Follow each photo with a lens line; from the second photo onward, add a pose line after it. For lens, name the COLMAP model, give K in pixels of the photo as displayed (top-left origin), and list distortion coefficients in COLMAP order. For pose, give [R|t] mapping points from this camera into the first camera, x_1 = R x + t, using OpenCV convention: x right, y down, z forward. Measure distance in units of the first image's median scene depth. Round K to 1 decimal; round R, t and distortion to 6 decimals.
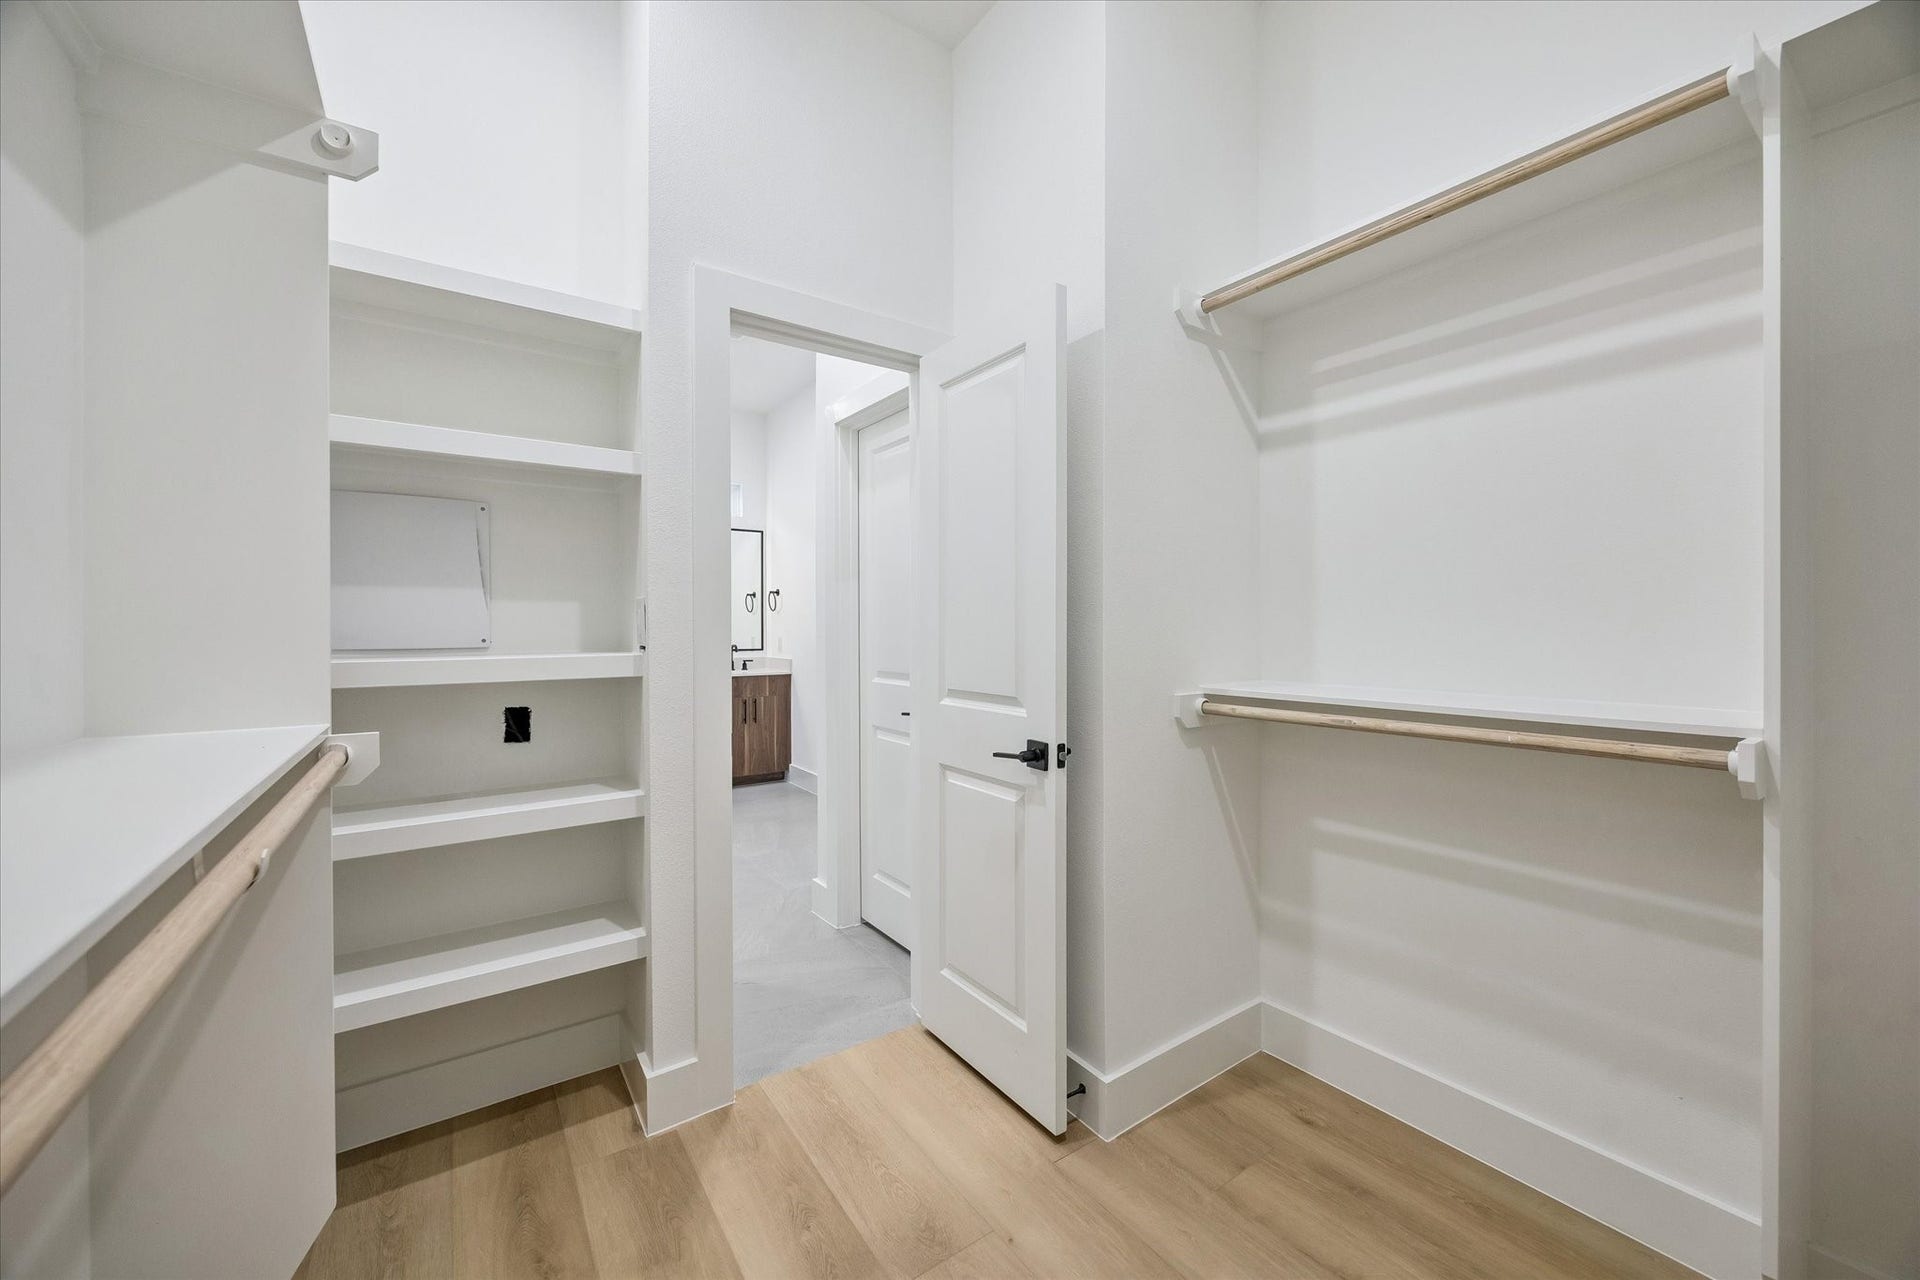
lens RADIAL K [[740.6, 0, 963.4], [0, 740.6, 632.3], [0, 0, 1]] dist [-0.001063, -0.000402]
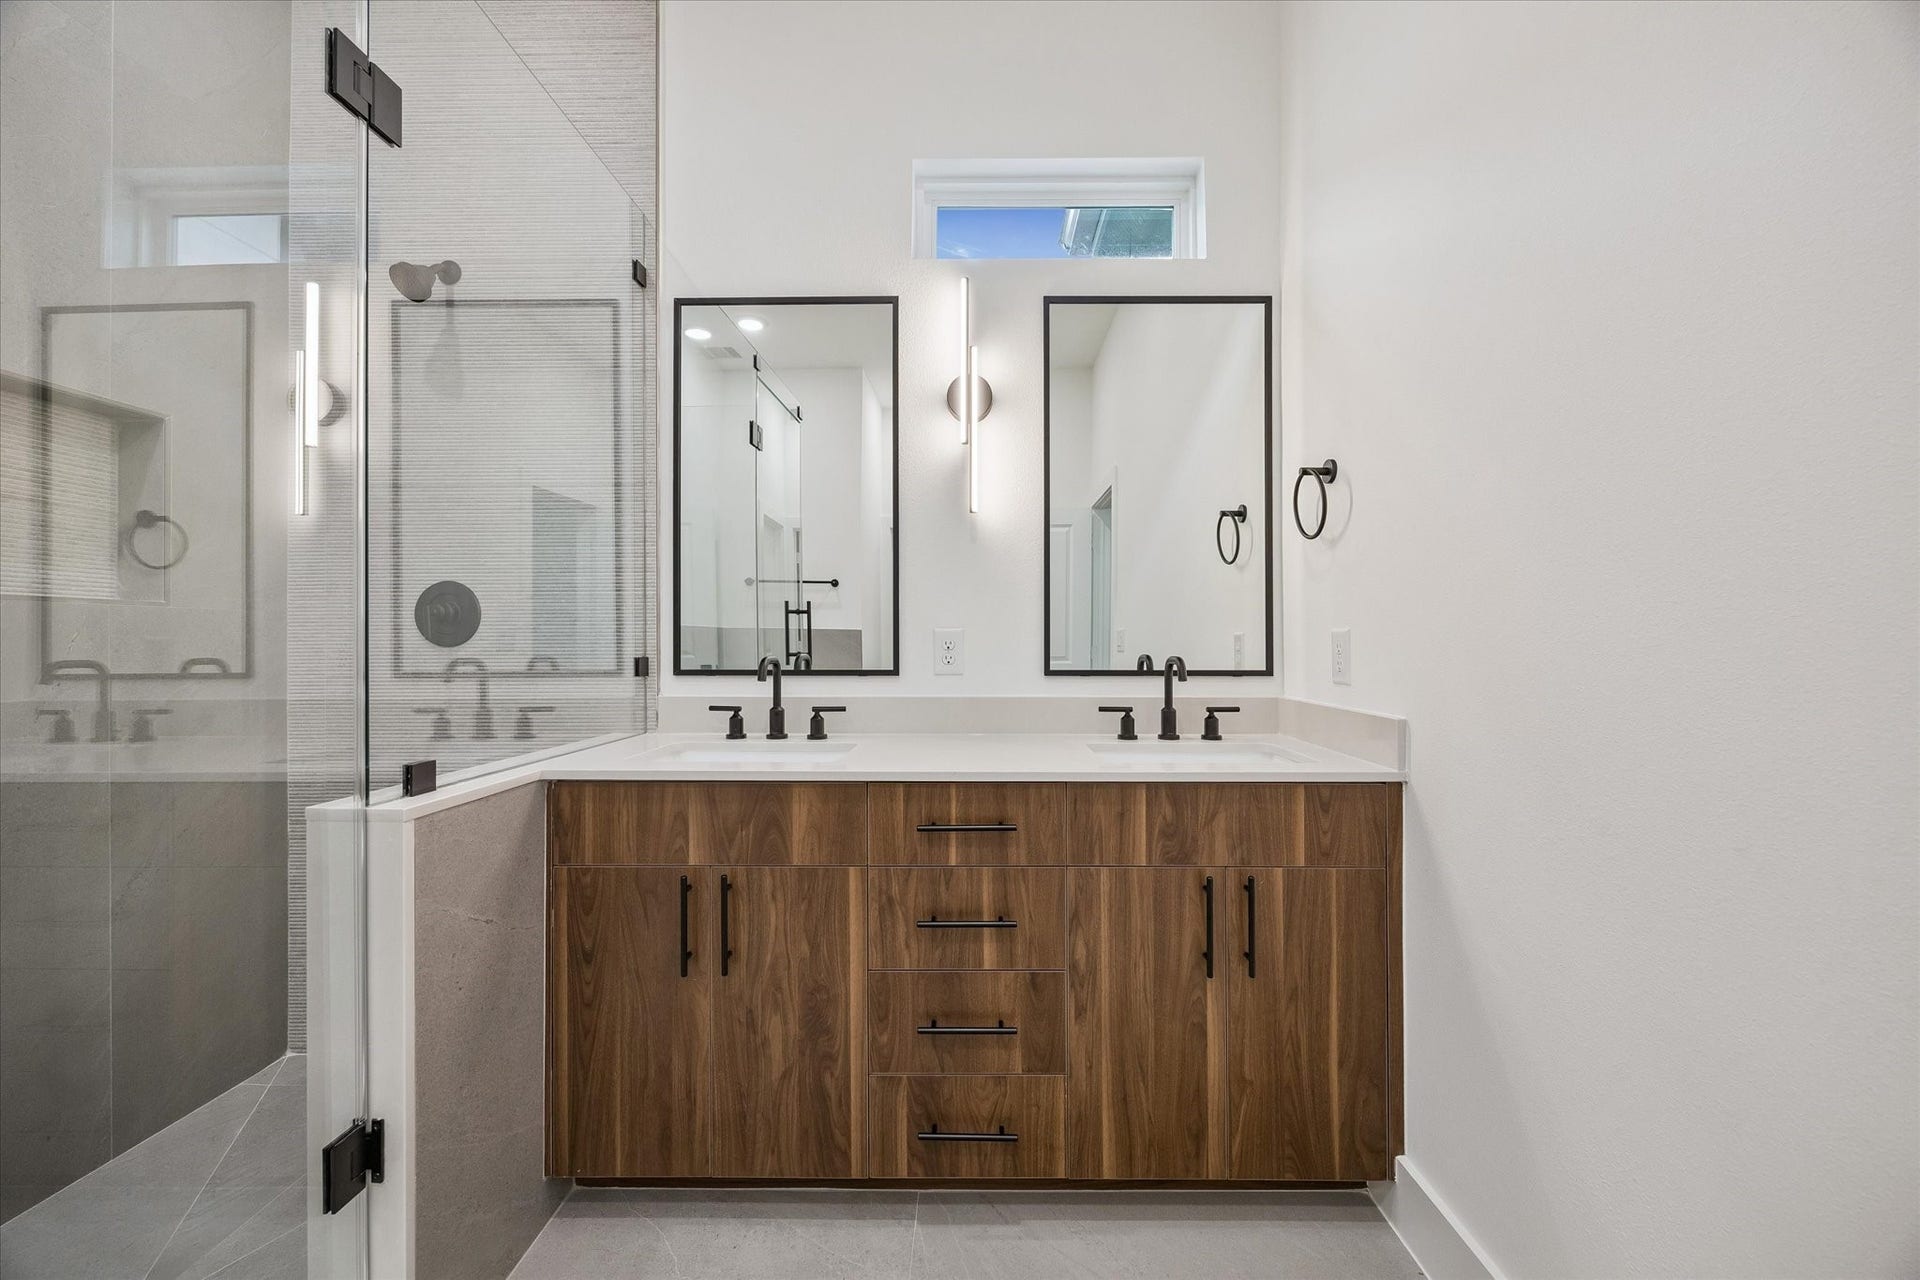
lens RADIAL K [[740.6, 0, 974.7], [0, 740.6, 639.9], [0, 0, 1]] dist [-0.001063, -0.000402]
pose [[0.814471, -0.002662, -0.580198, -0.206361], [-0.001074, 0.999981, -0.006097, 0.012275], [0.580203, 0.005589, 0.814453, 0.724014]]
